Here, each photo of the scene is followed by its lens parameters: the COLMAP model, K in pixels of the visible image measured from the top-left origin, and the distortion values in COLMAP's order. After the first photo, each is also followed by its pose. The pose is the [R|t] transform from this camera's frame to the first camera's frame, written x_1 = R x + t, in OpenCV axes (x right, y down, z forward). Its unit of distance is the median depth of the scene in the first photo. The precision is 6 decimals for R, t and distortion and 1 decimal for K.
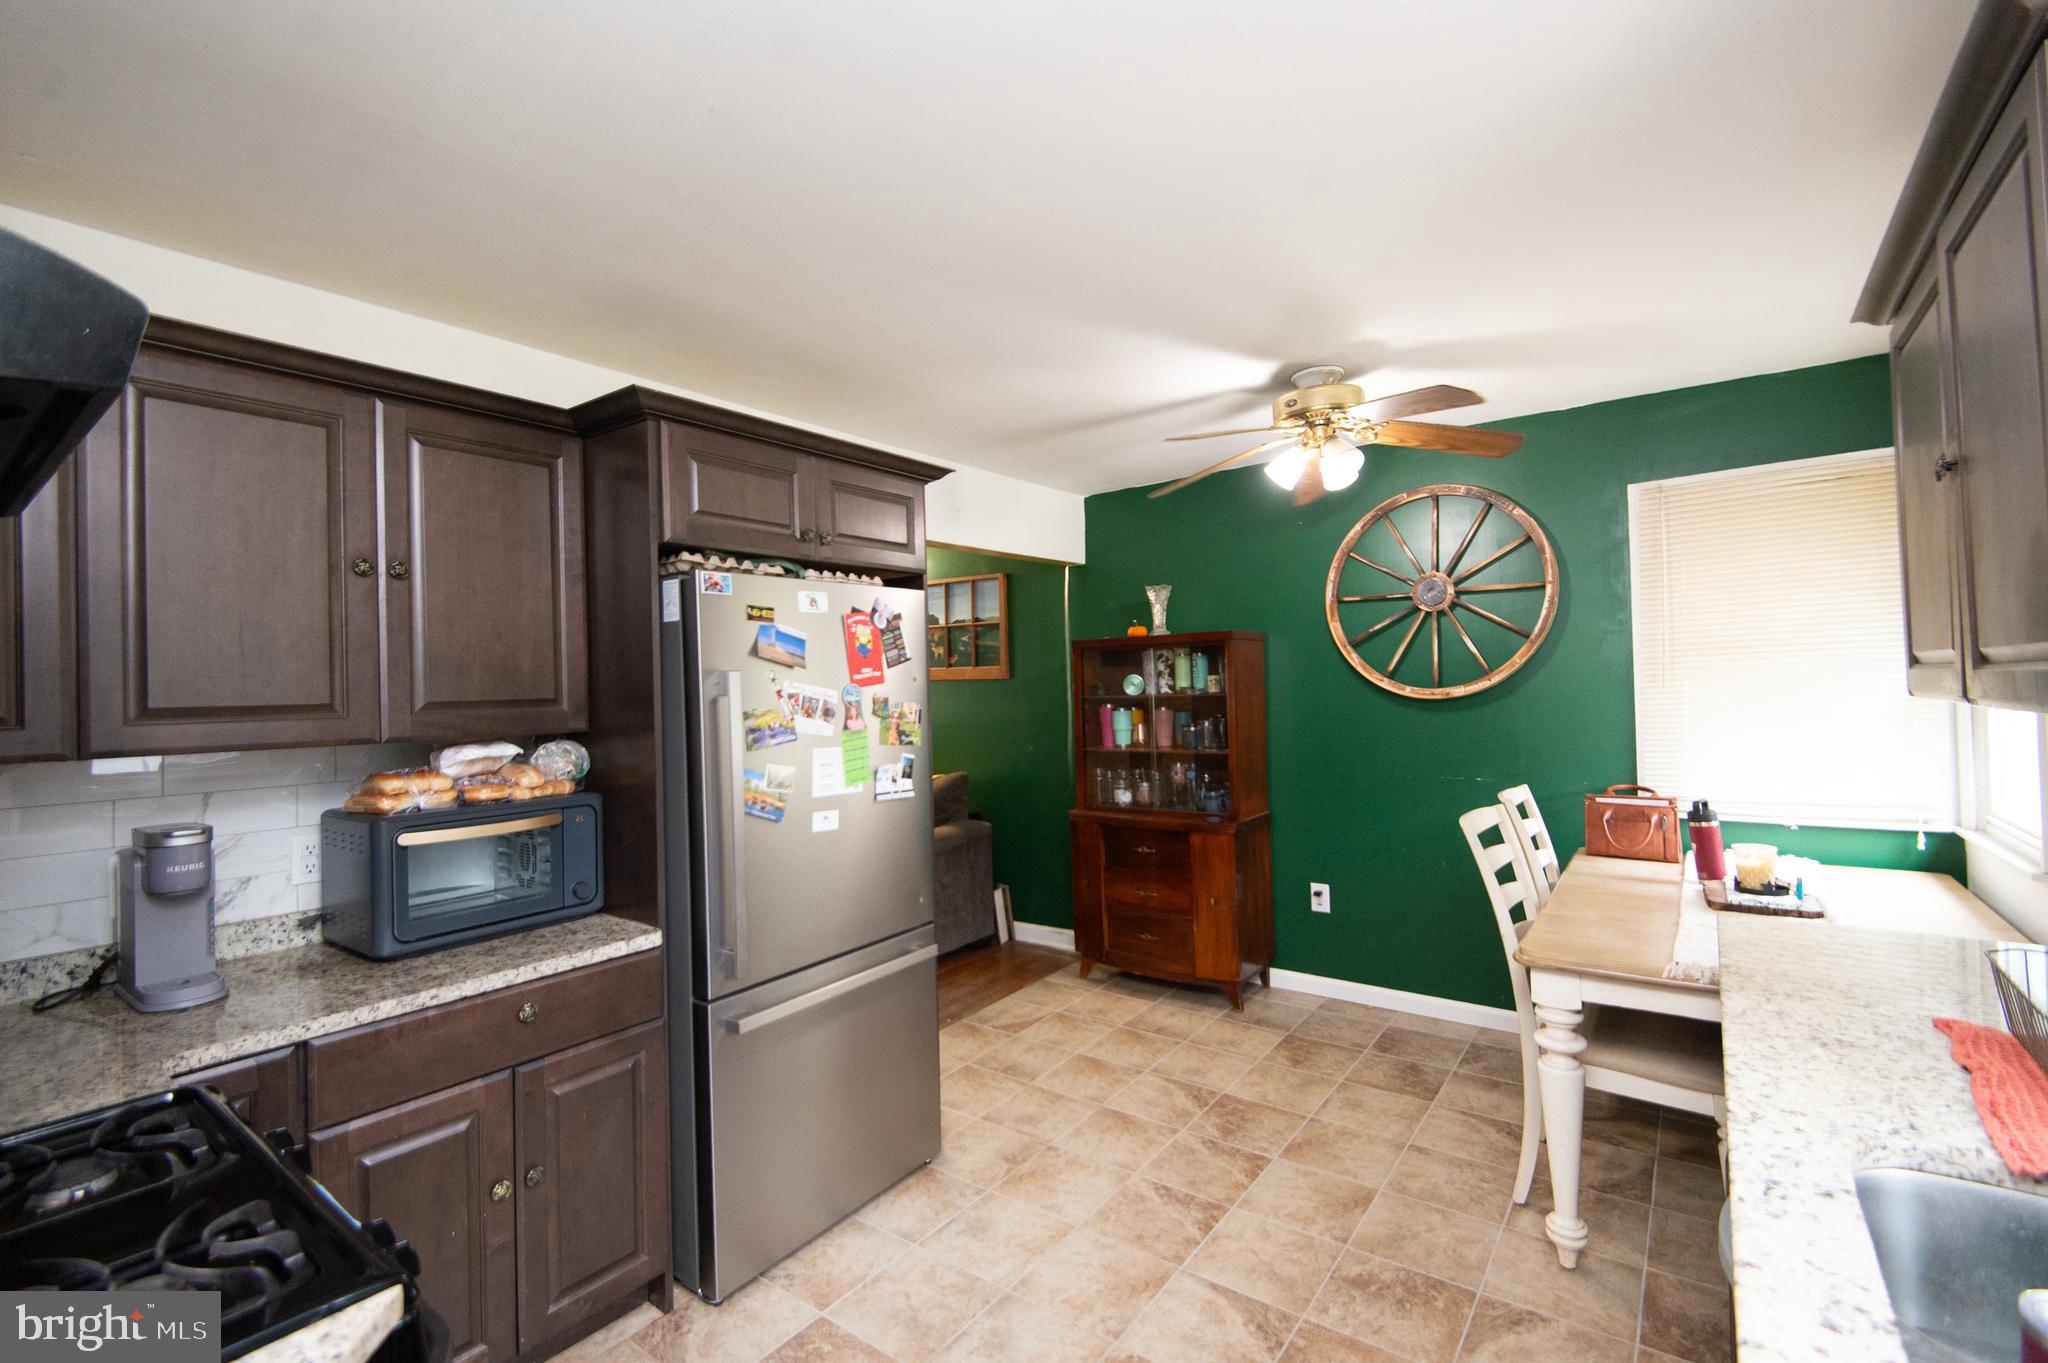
lens RADIAL K [[900.8, 0, 1042.0], [0, 900.8, 665.2], [0, 0, 1]] dist [0.020198, -0.009280]
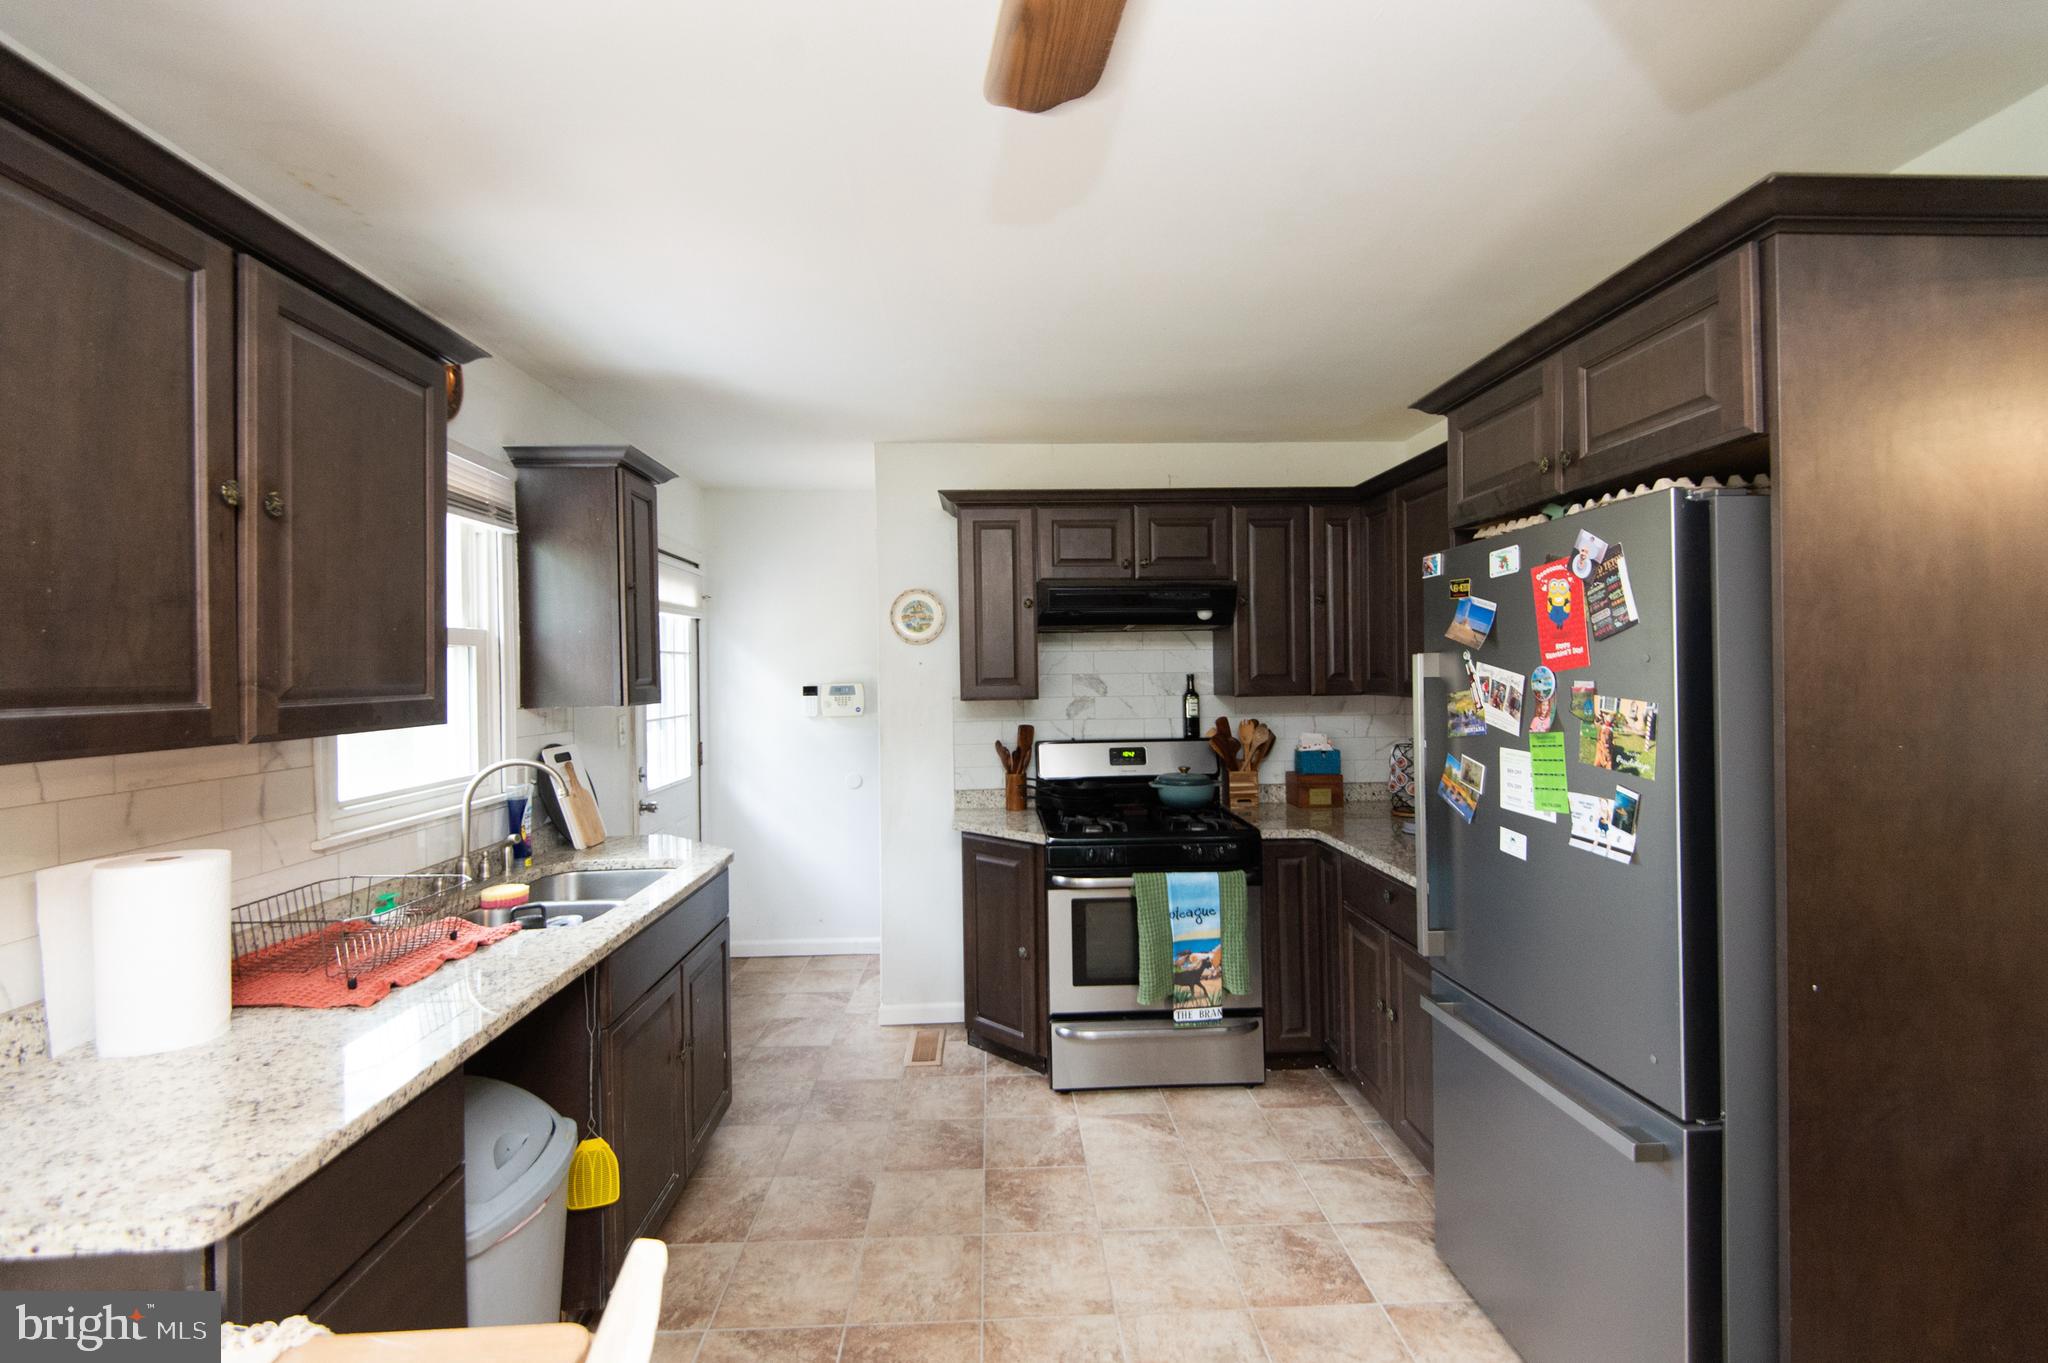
lens RADIAL K [[900.8, 0, 996.8], [0, 900.8, 676.8], [0, 0, 1]] dist [0.020198, -0.009280]
pose [[-0.796357, 0.042843, -0.603307, 0.448046], [0.051979, 0.998645, 0.002306, 0.004267], [0.602589, -0.029523, -0.797506, 1.060294]]
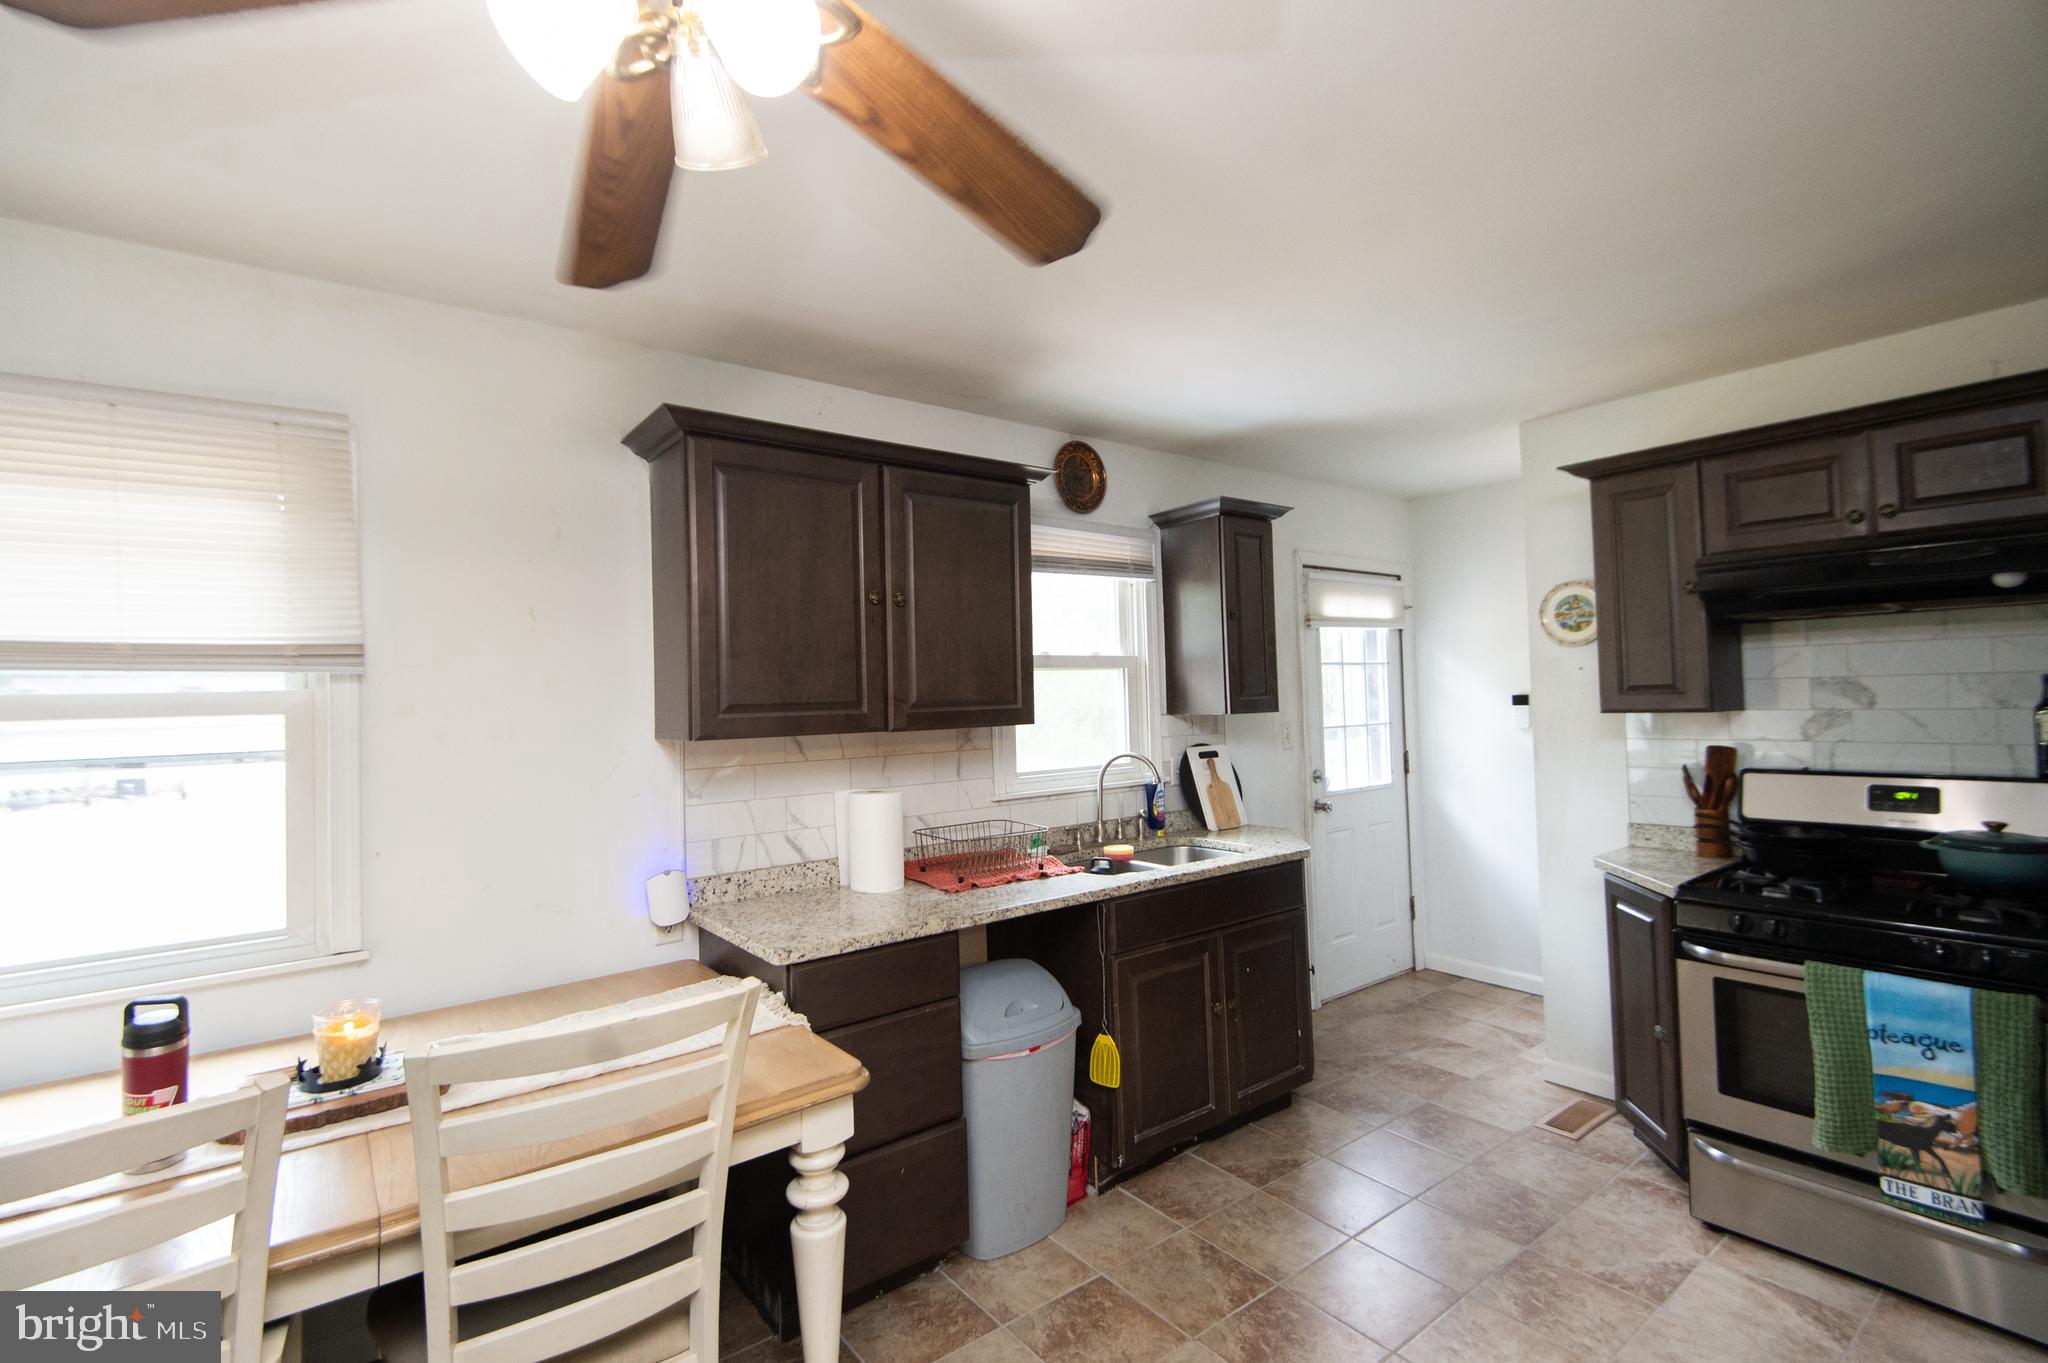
lens RADIAL K [[900.8, 0, 1002.9], [0, 900.8, 680.1], [0, 0, 1]] dist [0.020198, -0.009280]
pose [[-0.949451, 0.060507, 0.308028, 0.115652], [0.046300, 0.997508, -0.053231, 0.021103], [-0.310481, -0.036278, -0.949887, 1.222276]]
